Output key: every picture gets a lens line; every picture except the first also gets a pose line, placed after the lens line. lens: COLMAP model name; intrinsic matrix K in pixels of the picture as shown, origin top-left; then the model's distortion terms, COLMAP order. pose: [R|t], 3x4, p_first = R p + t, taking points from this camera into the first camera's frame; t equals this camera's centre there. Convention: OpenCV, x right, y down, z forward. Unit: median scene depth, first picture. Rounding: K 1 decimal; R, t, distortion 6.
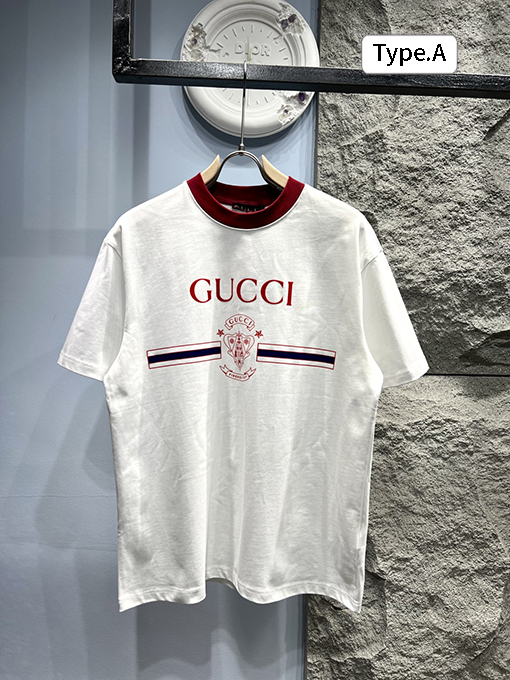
lens RADIAL K [[522.5, 0, 253.1], [0, 522.5, 338.4], [0, 0, 1]] dist [0.045669, -0.063691]
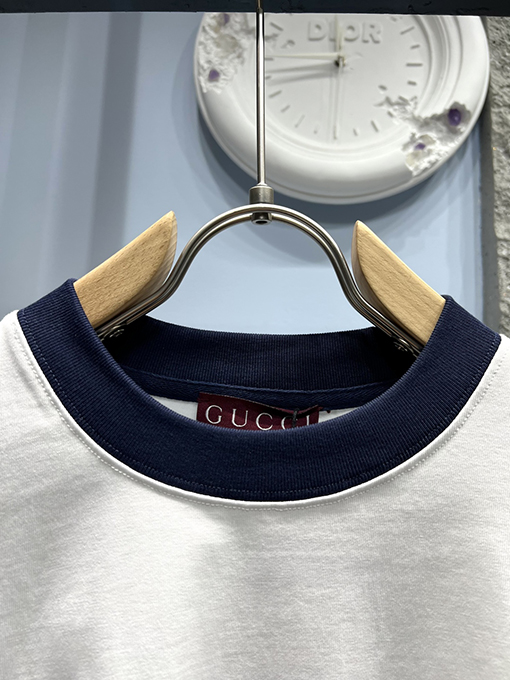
lens RADIAL K [[522.5, 0, 262.1], [0, 522.5, 344.2], [0, 0, 1]] dist [0.045669, -0.063691]
pose [[0.997798, 0.000468, -0.066317, -0.045006], [-0.012773, 0.982608, -0.185251, -0.183021], [0.065077, 0.185690, 0.980451, 0.591899]]
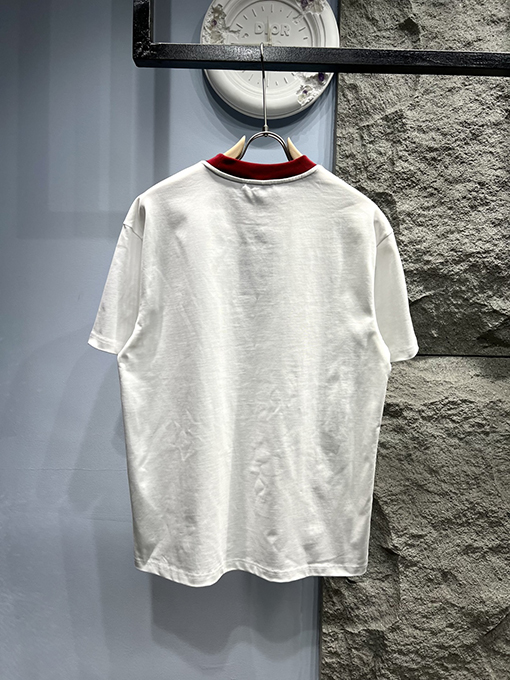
lens RADIAL K [[522.5, 0, 252.9], [0, 522.5, 338.3], [0, 0, 1]] dist [0.045669, -0.063691]
pose [[0.999054, 0.004973, -0.043206, 0.008999], [-0.003510, 0.999420, 0.033869, 0.003221], [0.043350, -0.033685, 0.998492, -0.020515]]
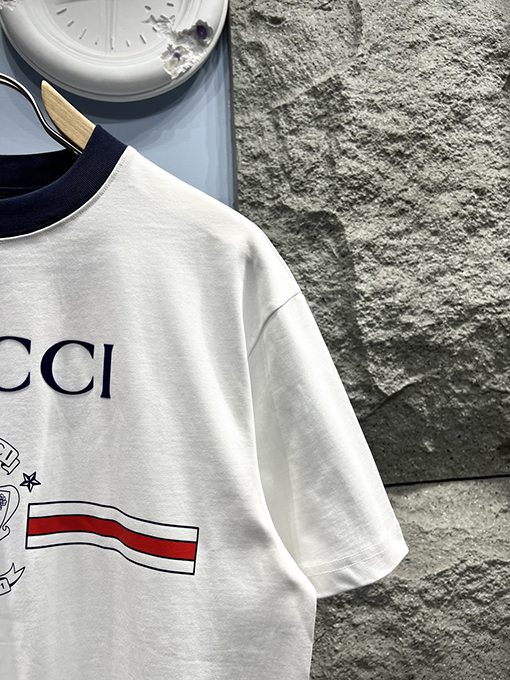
lens RADIAL K [[522.5, 0, 250.3], [0, 522.5, 340.0], [0, 0, 1]] dist [0.045669, -0.063691]
pose [[0.994759, -0.061699, 0.081537, 0.079052], [0.068896, 0.993679, -0.088629, -0.054660], [-0.075554, 0.093782, 0.992722, 0.442856]]
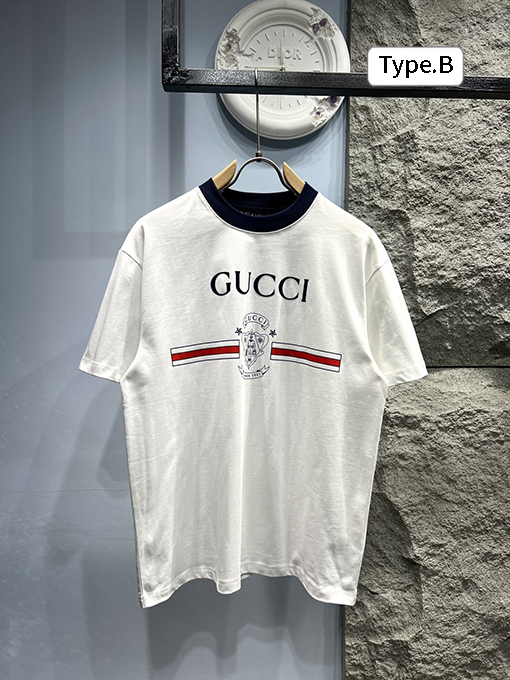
lens RADIAL K [[522.5, 0, 254.8], [0, 522.5, 340.9], [0, 0, 1]] dist [0.045669, -0.063691]
pose [[0.999859, -0.016392, -0.003699, -0.066503], [0.016440, 0.999775, 0.013400, -0.003266], [0.003479, -0.013459, 0.999903, -0.035339]]
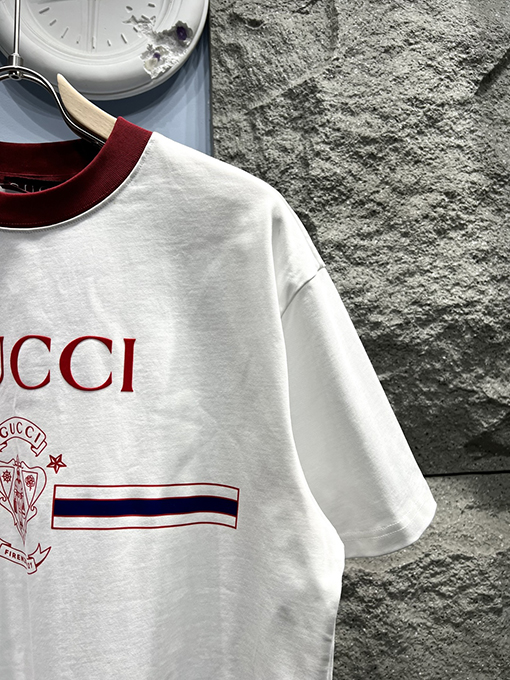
lens RADIAL K [[522.5, 0, 252.9], [0, 522.5, 339.6], [0, 0, 1]] dist [0.045669, -0.063691]
pose [[0.995438, -0.045868, 0.083658, 0.110163], [0.052889, 0.995083, -0.083736, -0.050759], [-0.079406, 0.087779, 0.992970, 0.427381]]
